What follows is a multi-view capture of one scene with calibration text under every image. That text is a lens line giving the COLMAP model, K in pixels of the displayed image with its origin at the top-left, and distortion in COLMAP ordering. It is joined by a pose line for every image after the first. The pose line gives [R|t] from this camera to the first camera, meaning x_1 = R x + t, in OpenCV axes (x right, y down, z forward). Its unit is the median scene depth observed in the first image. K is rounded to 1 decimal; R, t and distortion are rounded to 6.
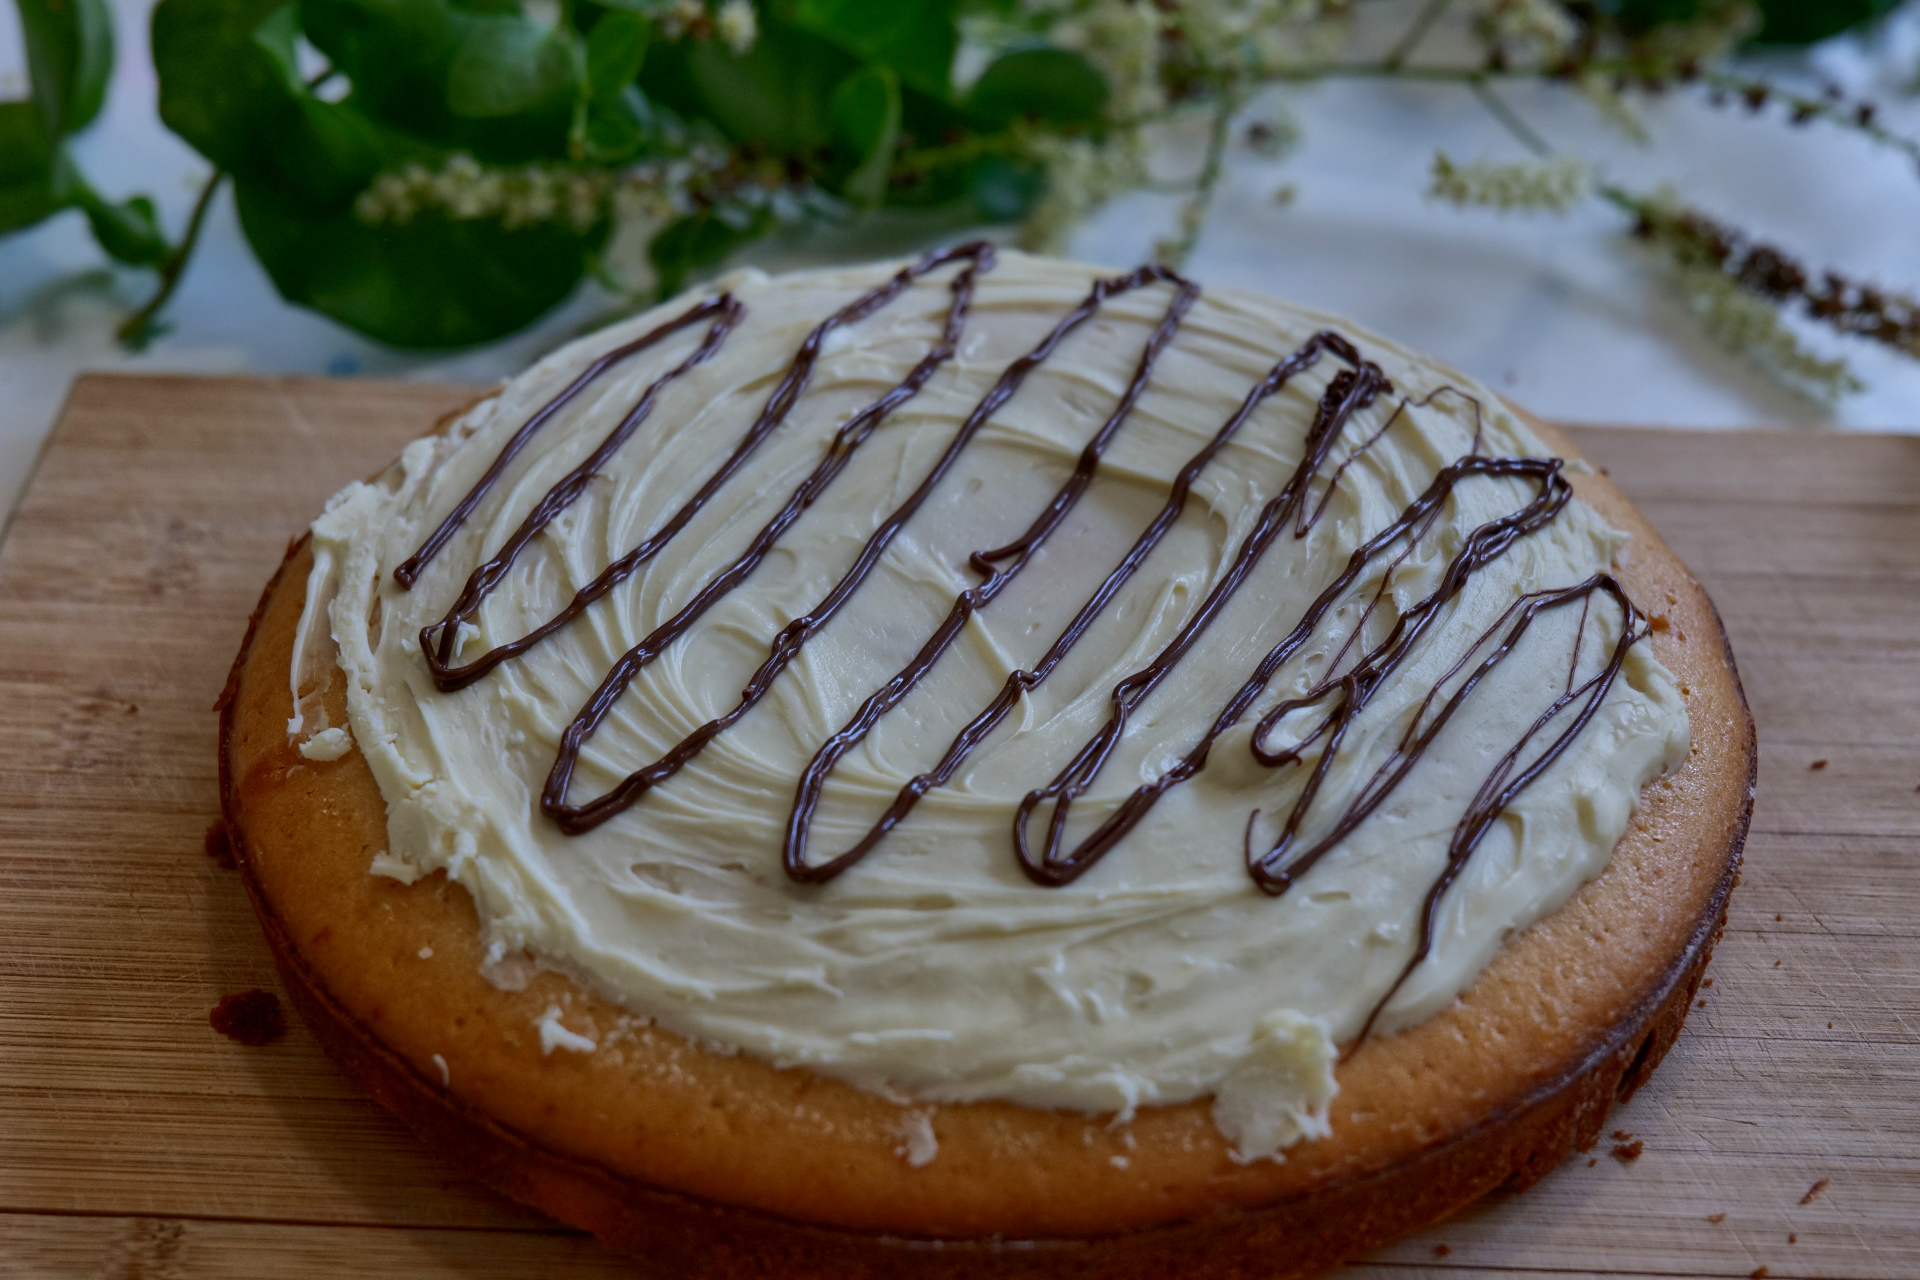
lens RADIAL K [[3244.8, 0, 995.1], [0, 3244.8, 639.4], [0, 0, 1]] dist [-0.017028, -0.155811]
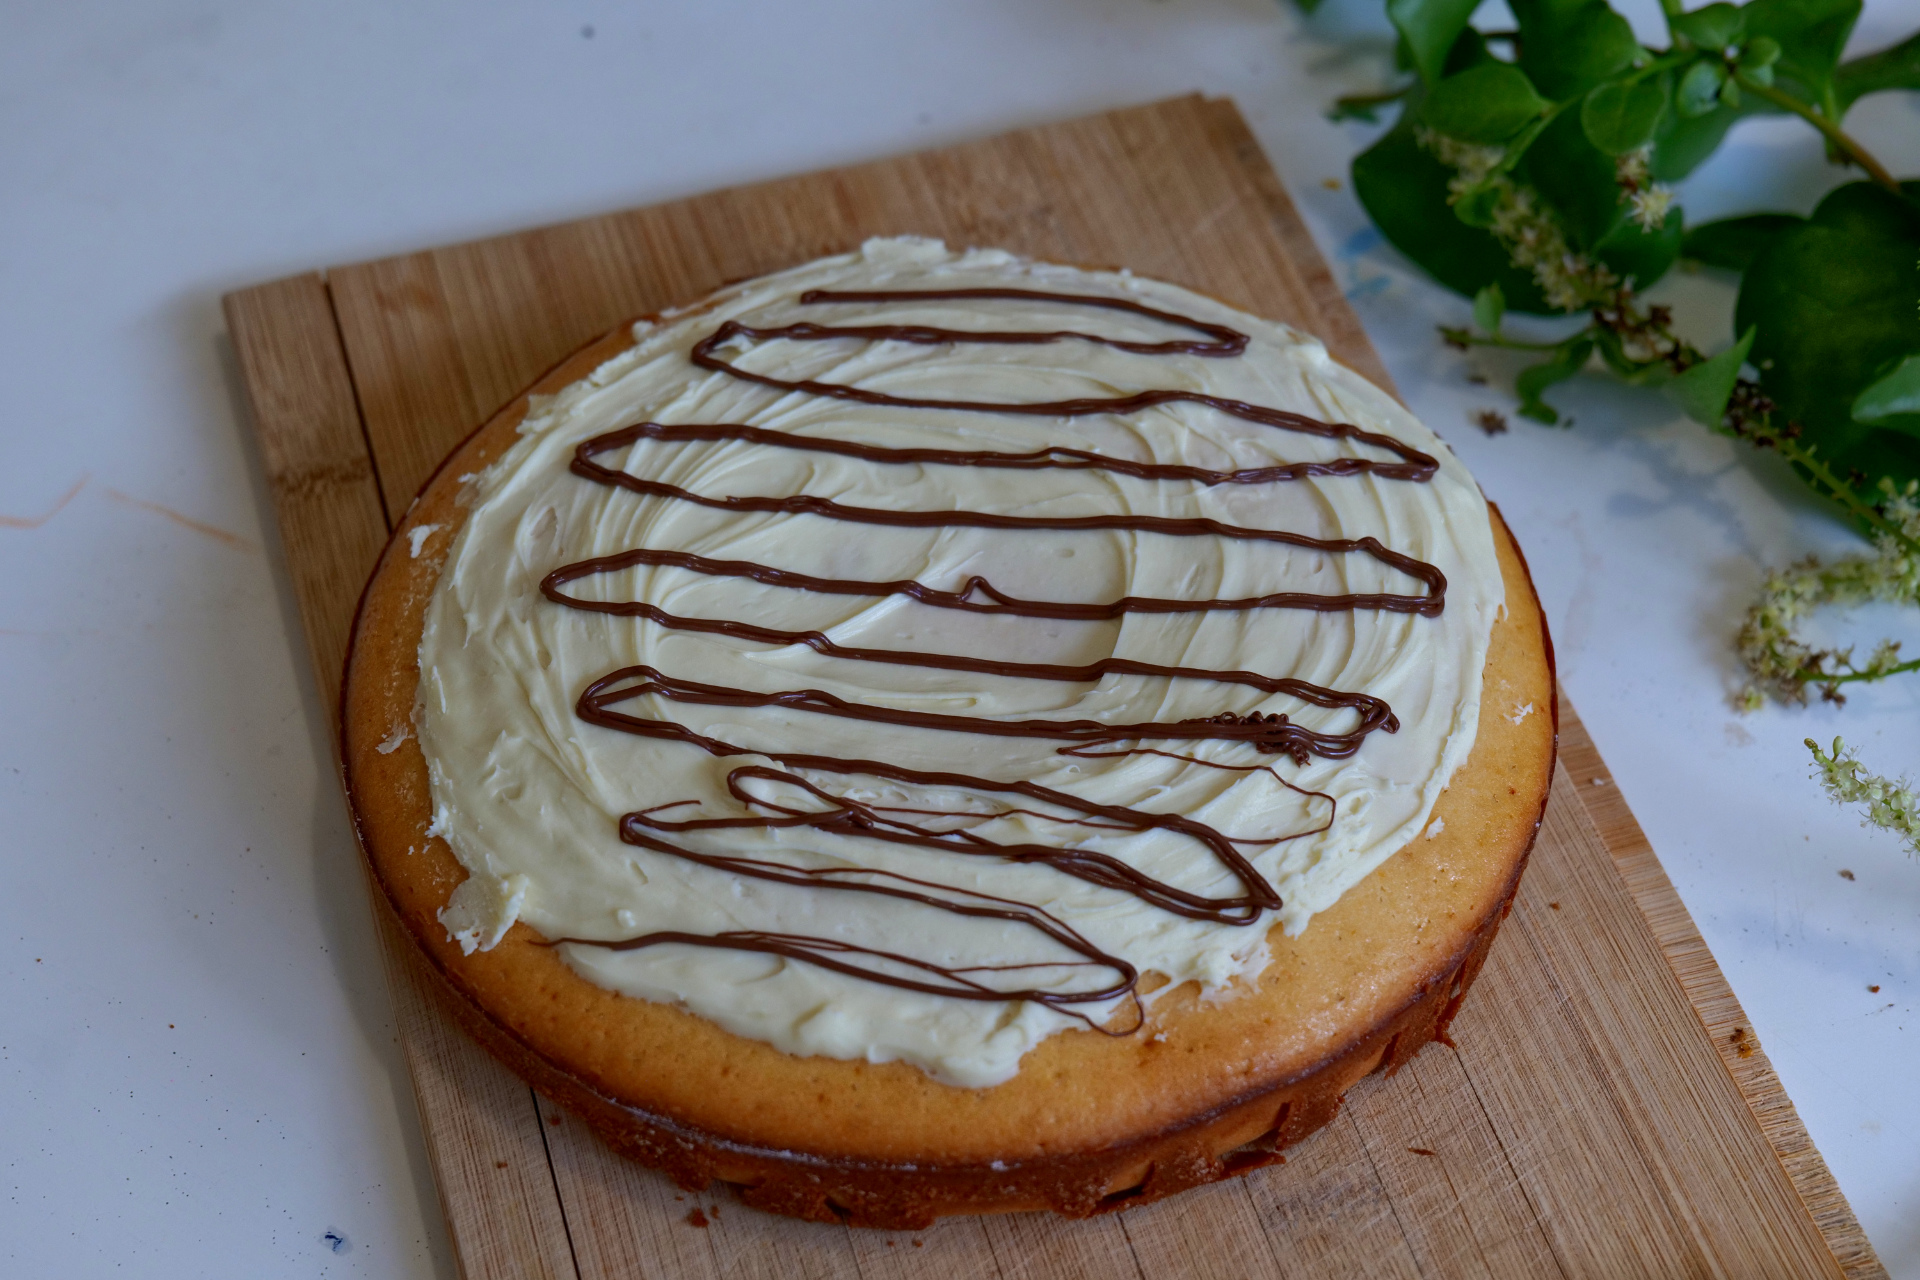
lens RADIAL K [[3244.8, 0, 995.1], [0, 3244.8, 639.4], [0, 0, 1]] dist [-0.017028, -0.155811]
pose [[0.335047, 0.698952, -0.631831, 0.865584], [-0.567361, 0.685046, 0.456961, -0.631183], [0.752227, 0.205373, 0.626081, 0.252281]]
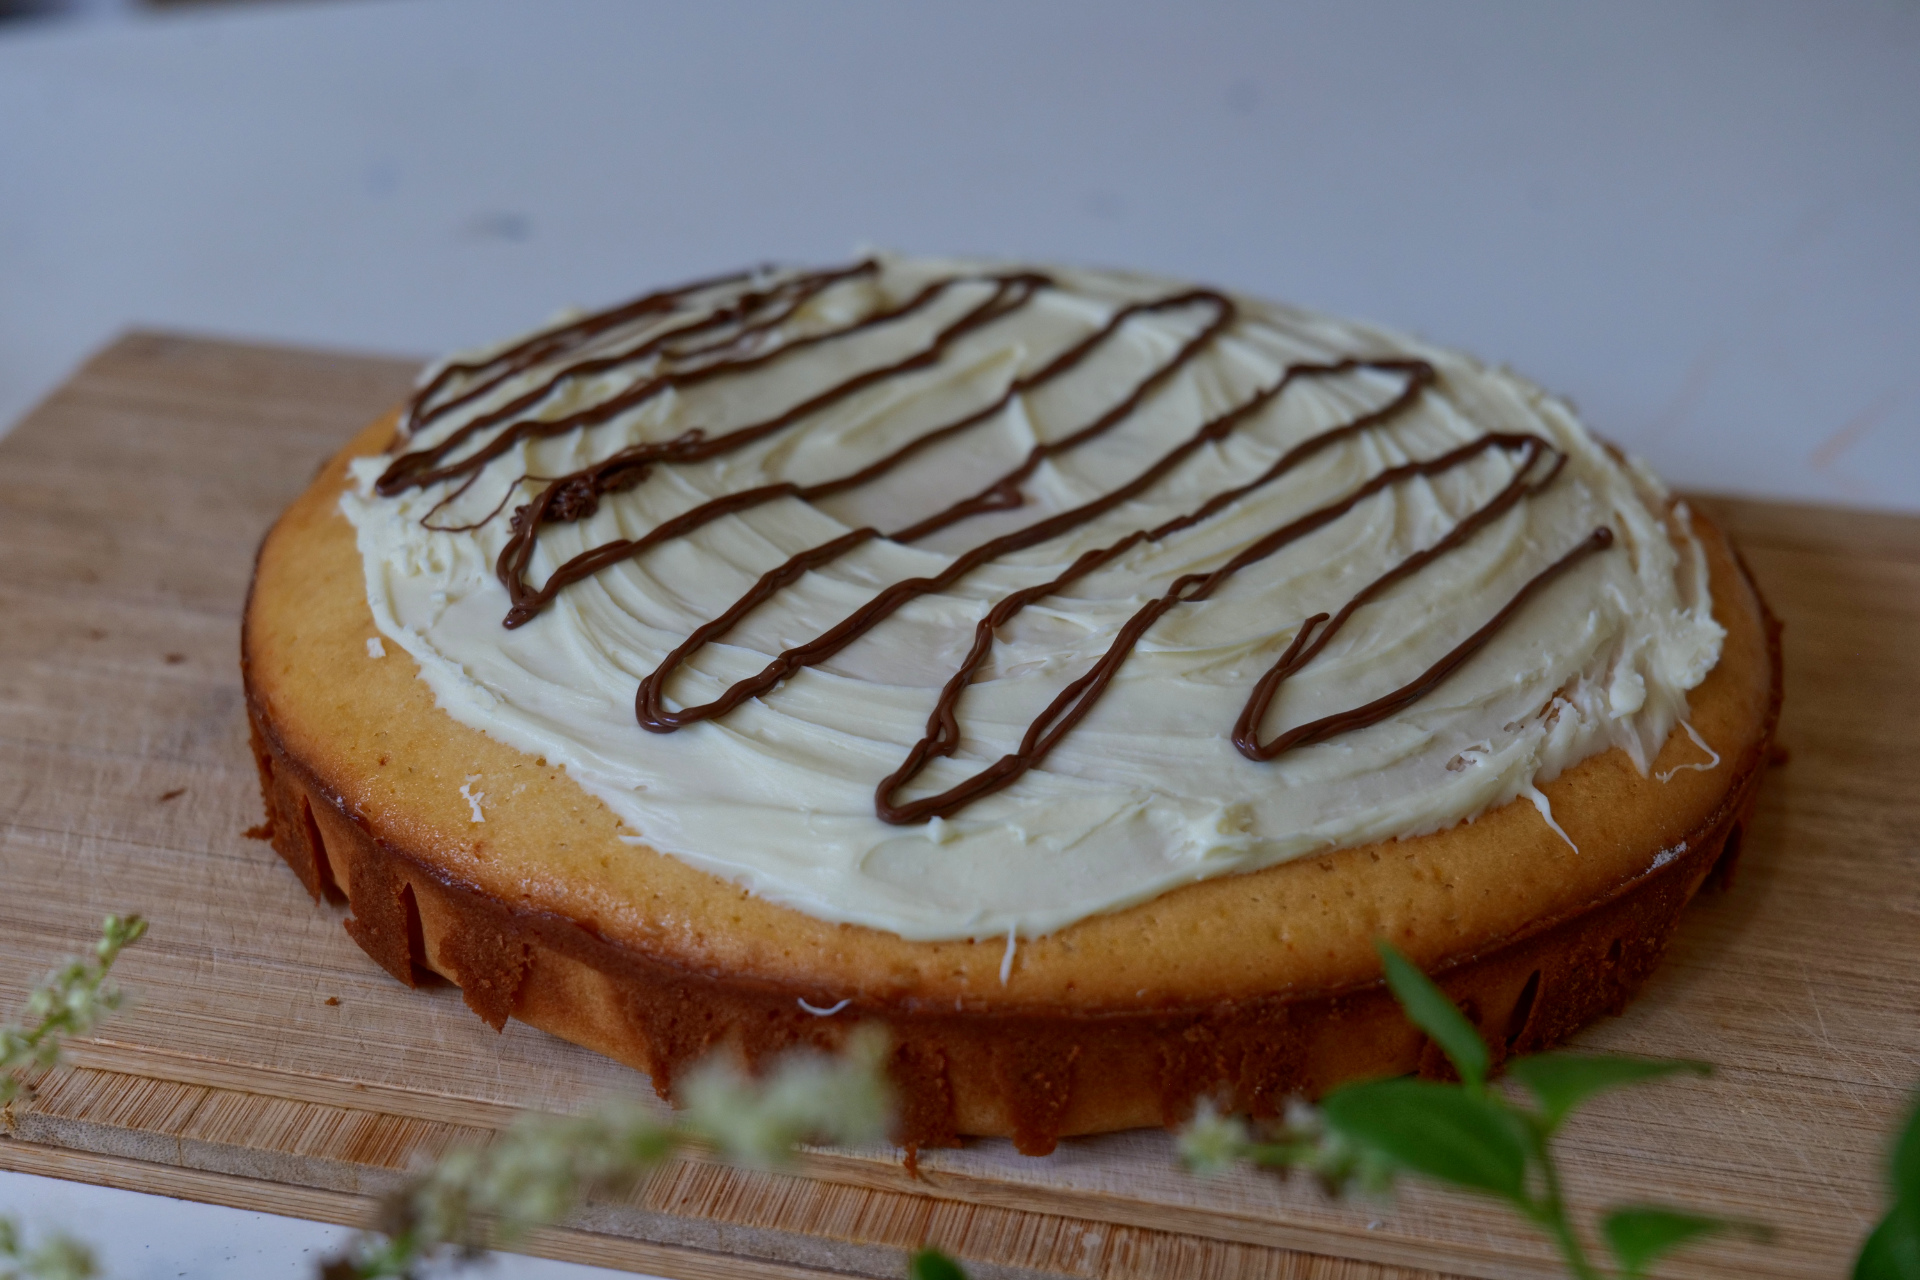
lens RADIAL K [[3244.8, 0, 995.1], [0, 3244.8, 639.4], [0, 0, 1]] dist [-0.017028, -0.155811]
pose [[-0.984275, -0.092029, 0.150775, -0.162784], [0.092943, 0.456036, 0.885095, -0.957627], [-0.150213, 0.885190, -0.440312, 1.597589]]
